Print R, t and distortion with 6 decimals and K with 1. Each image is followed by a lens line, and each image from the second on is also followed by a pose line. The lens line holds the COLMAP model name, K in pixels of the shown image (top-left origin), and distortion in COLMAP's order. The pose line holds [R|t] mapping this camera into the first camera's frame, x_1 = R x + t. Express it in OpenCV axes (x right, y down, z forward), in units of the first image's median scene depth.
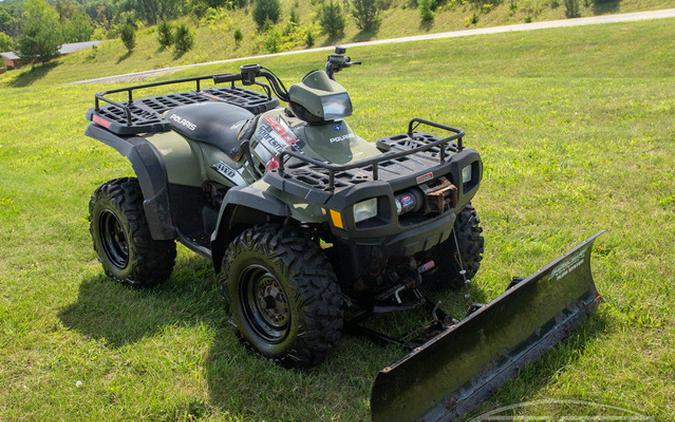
lens RADIAL K [[550.2, 0, 337.8], [0, 550.2, 197.7], [0, 0, 1]] dist [0.009053, -0.002454]
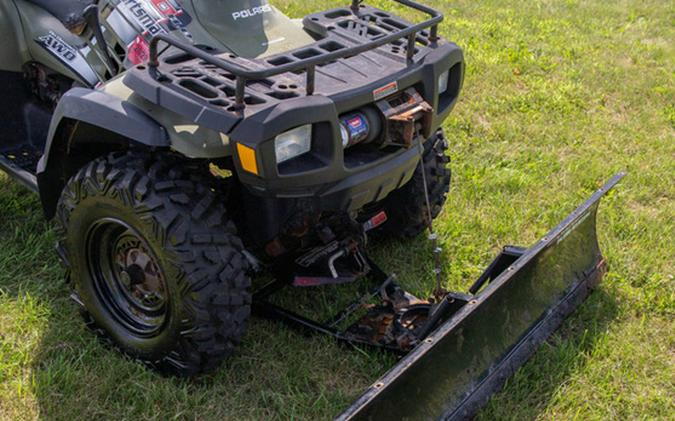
lens RADIAL K [[694.1, 0, 321.6], [0, 694.1, 210.7], [0, 0, 1]] dist [-0.012875, 0.013879]
pose [[0.988541, 0.015628, 0.150143, -0.030877], [-0.046621, 0.977609, 0.205198, -0.058439], [-0.143574, -0.209846, 0.967135, 0.197956]]
